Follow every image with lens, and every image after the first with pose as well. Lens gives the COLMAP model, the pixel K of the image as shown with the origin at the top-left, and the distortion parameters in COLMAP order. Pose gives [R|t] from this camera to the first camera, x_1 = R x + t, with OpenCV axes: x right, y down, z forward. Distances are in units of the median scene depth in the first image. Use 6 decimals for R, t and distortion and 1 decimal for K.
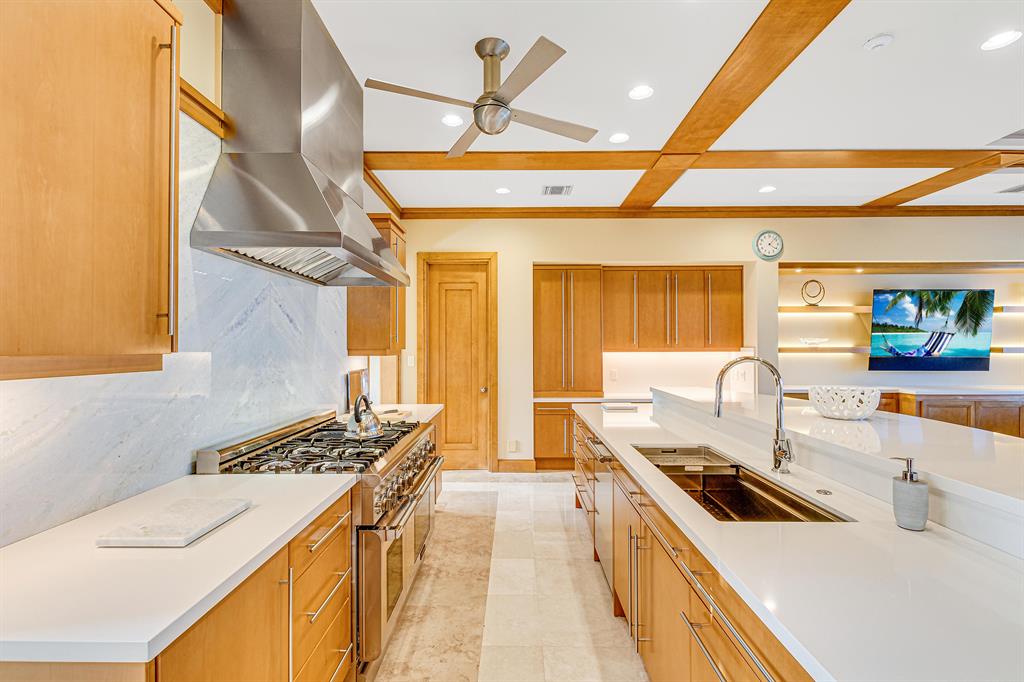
lens RADIAL K [[467.4, 0, 510.1], [0, 467.4, 341.1], [0, 0, 1]] dist [-0.000497, 0.000480]
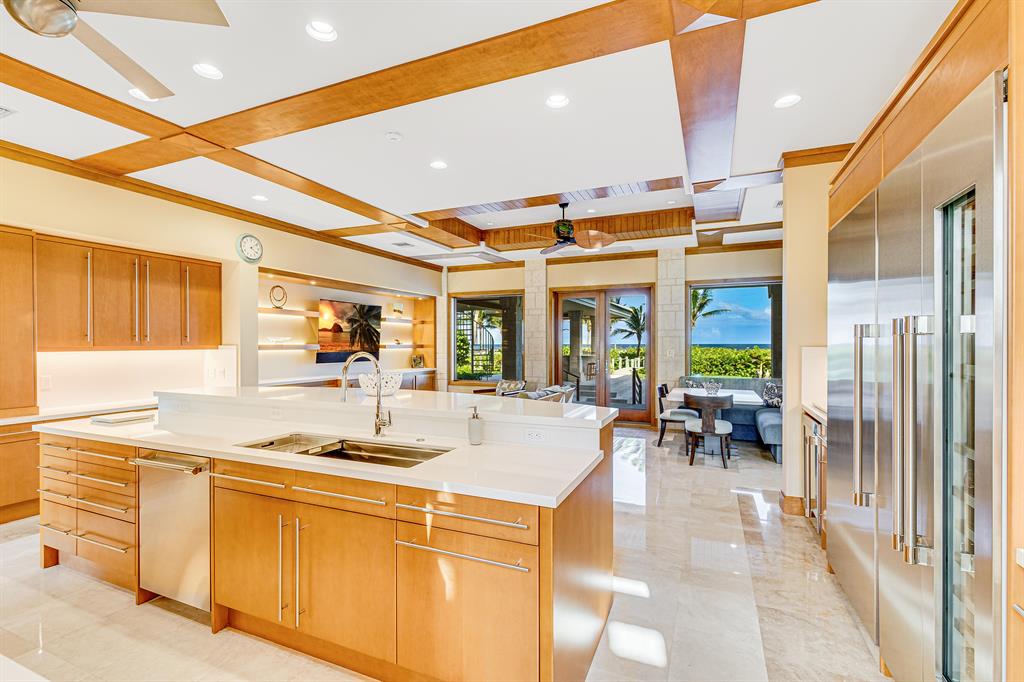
lens RADIAL K [[462.4, 0, 511.6], [0, 462.4, 342.8], [0, 0, 1]] dist [0.018247, 0.000512]
pose [[0.385654, 0.003180, 0.922638, -0.190868], [-0.011974, 0.999927, 0.001559, -0.000411], [-0.922566, -0.011648, 0.385664, 0.043930]]
